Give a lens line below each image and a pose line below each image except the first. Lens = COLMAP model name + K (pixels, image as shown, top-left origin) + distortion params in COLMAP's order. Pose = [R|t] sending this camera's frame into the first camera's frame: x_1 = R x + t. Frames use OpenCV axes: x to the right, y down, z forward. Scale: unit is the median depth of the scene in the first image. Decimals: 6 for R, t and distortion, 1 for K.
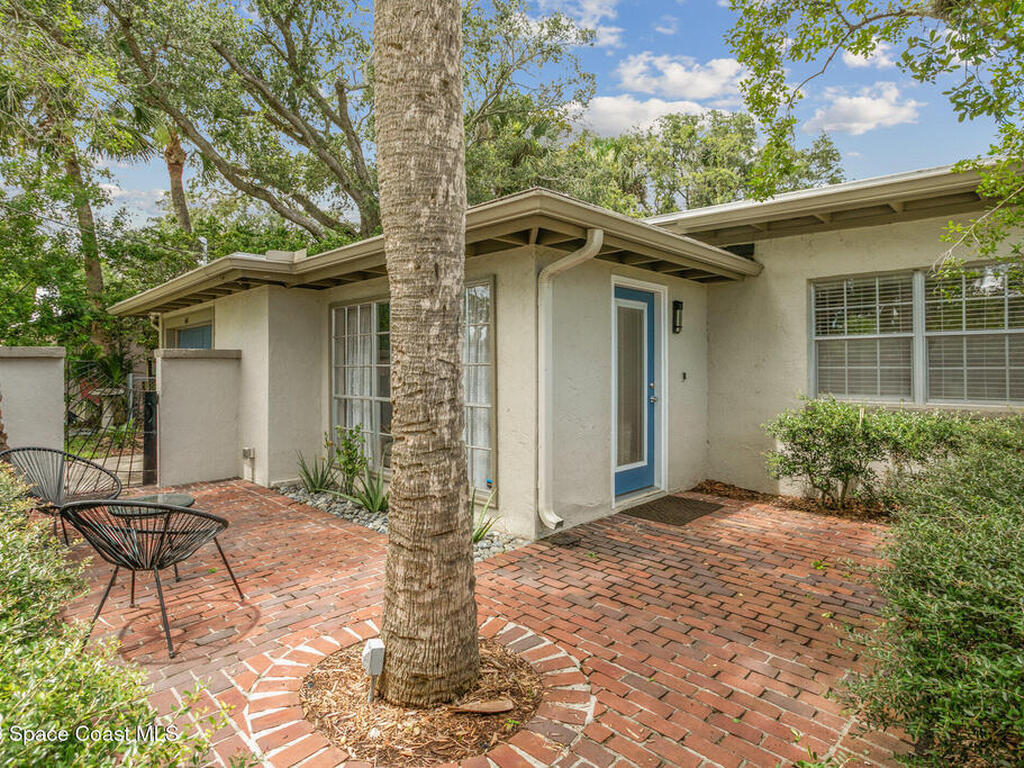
lens RADIAL K [[589.6, 0, 514.8], [0, 589.6, 373.3], [0, 0, 1]] dist [-0.006797, 0.000593]
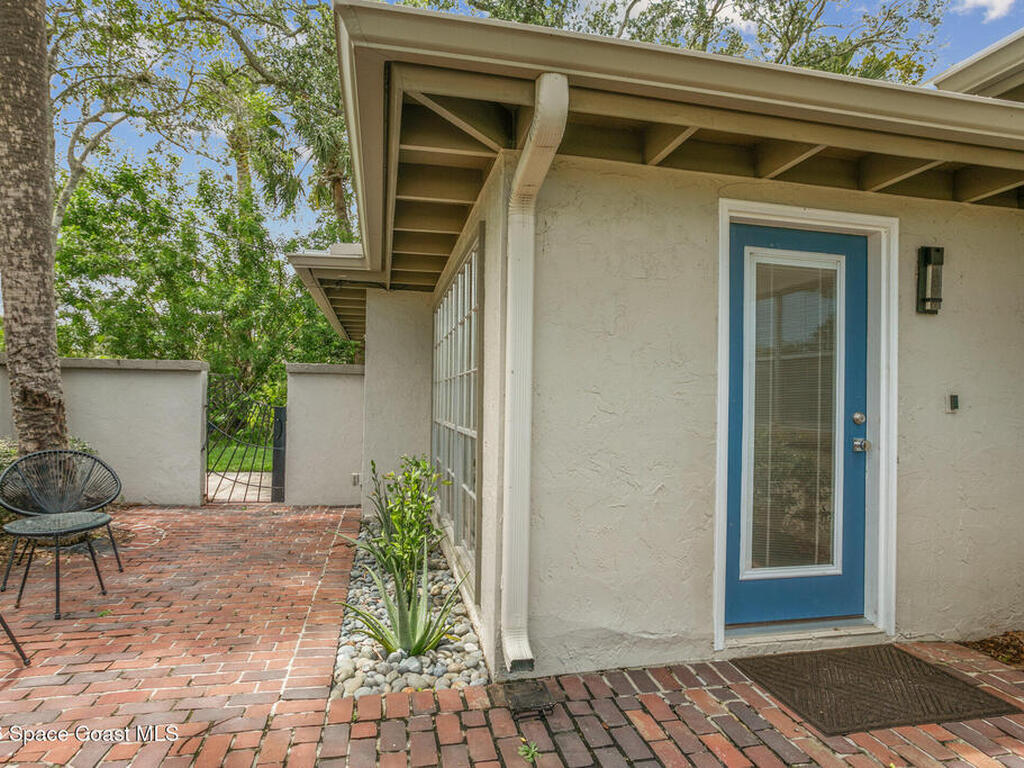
lens RADIAL K [[589.6, 0, 511.0], [0, 589.6, 395.0], [0, 0, 1]] dist [-0.006797, 0.000593]
pose [[0.823441, 0.012230, -0.567270, 0.287378], [-0.026379, 0.999512, -0.016742, 0.018489], [0.566788, 0.028750, 0.823362, 0.434008]]
